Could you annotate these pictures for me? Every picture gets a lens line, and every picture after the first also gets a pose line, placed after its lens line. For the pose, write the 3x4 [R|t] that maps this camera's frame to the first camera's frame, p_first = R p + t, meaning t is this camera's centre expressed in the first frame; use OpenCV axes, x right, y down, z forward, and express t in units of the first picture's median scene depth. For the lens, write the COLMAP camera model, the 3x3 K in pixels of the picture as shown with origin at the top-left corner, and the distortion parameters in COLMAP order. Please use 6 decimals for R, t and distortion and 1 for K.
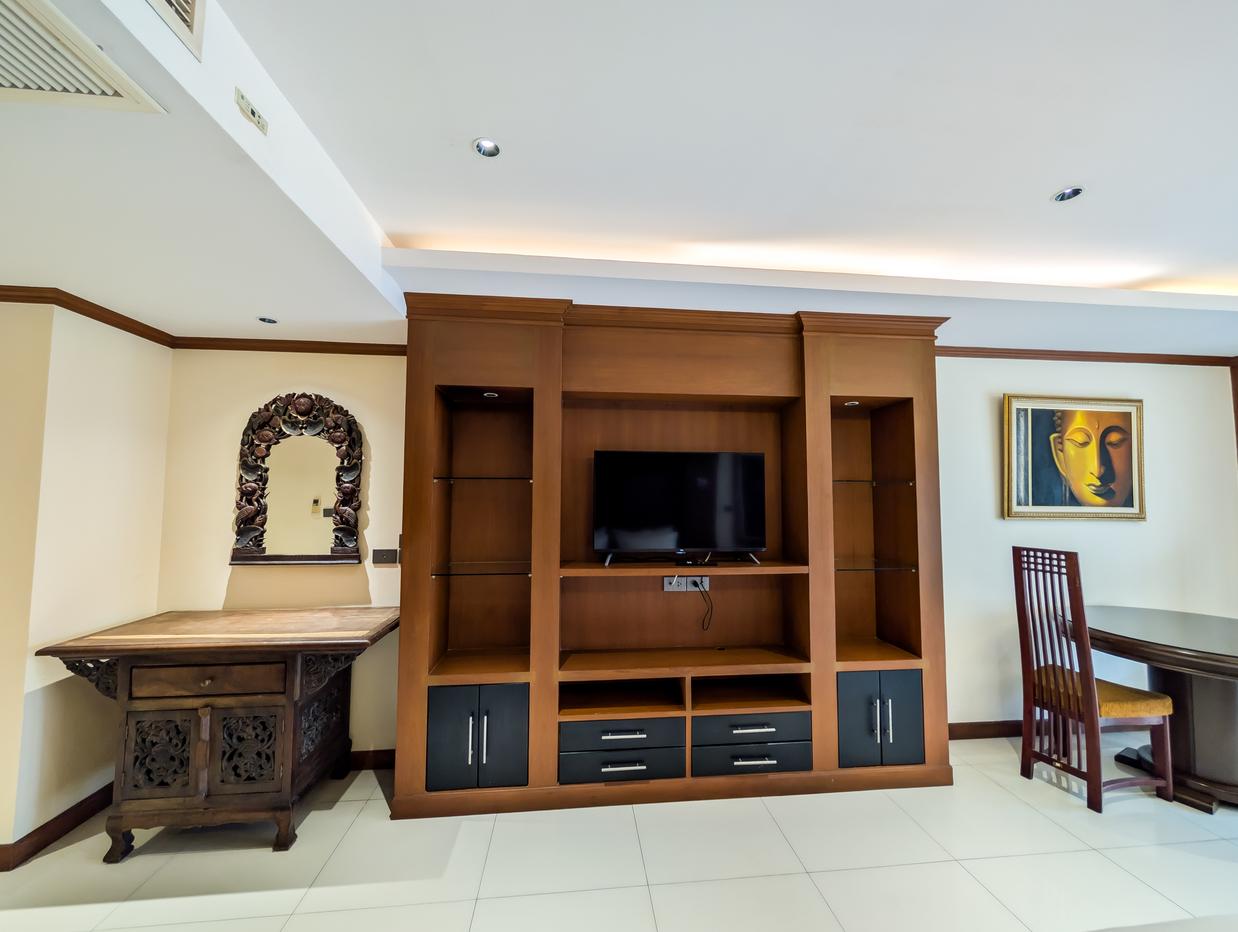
lens RADIAL K [[481.2, 0, 618.3], [0, 481.2, 466.0], [0, 0, 1]] dist [0.002125, -0.000570]
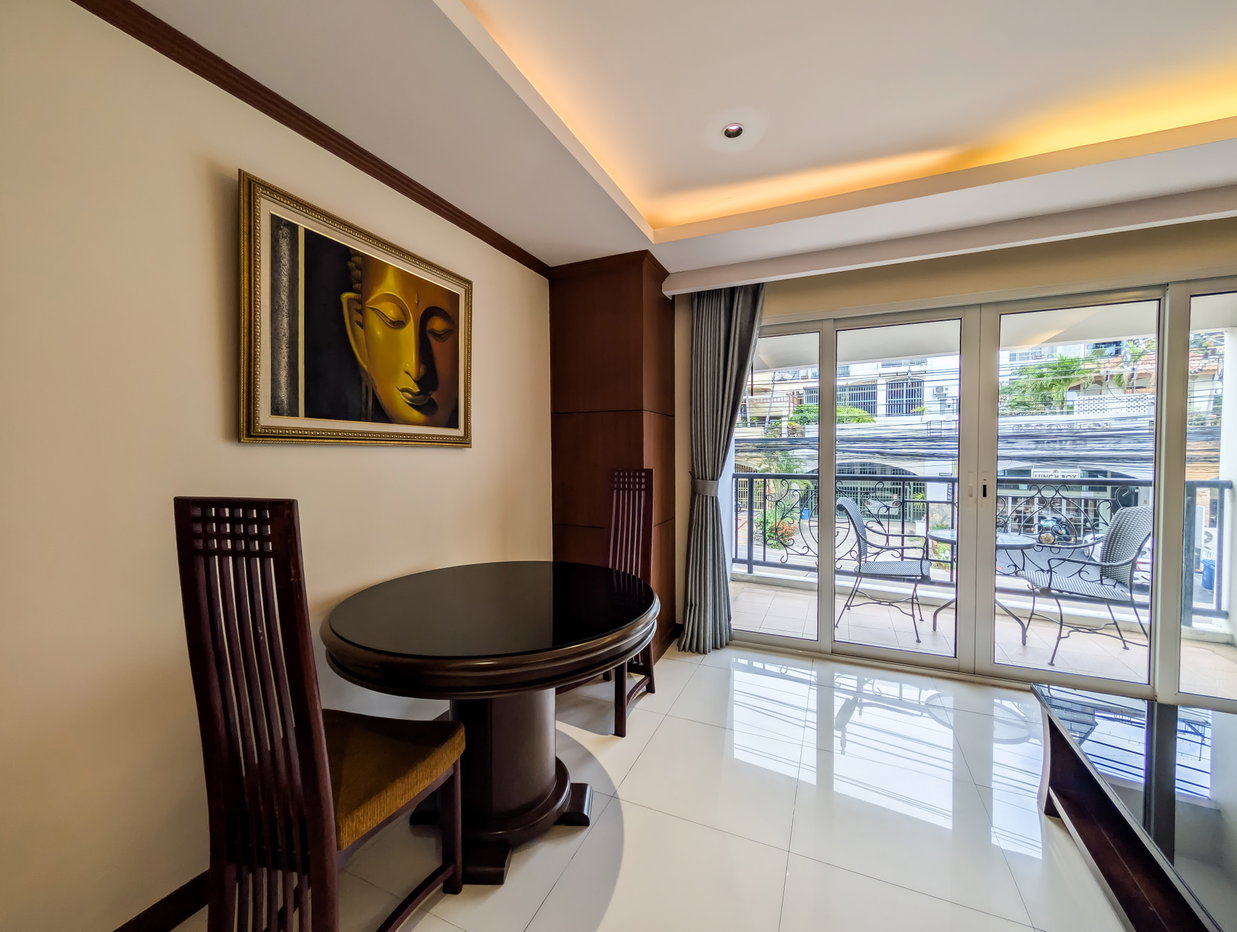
lens RADIAL K [[480.8, 0, 613.9], [0, 480.8, 468.5], [0, 0, 1]] dist [0.002125, -0.000570]
pose [[0.508762, -0.037496, 0.860090, 0.574719], [-0.044988, 0.996528, 0.070056, 0.086694], [-0.859731, -0.074335, 0.505309, 0.436212]]
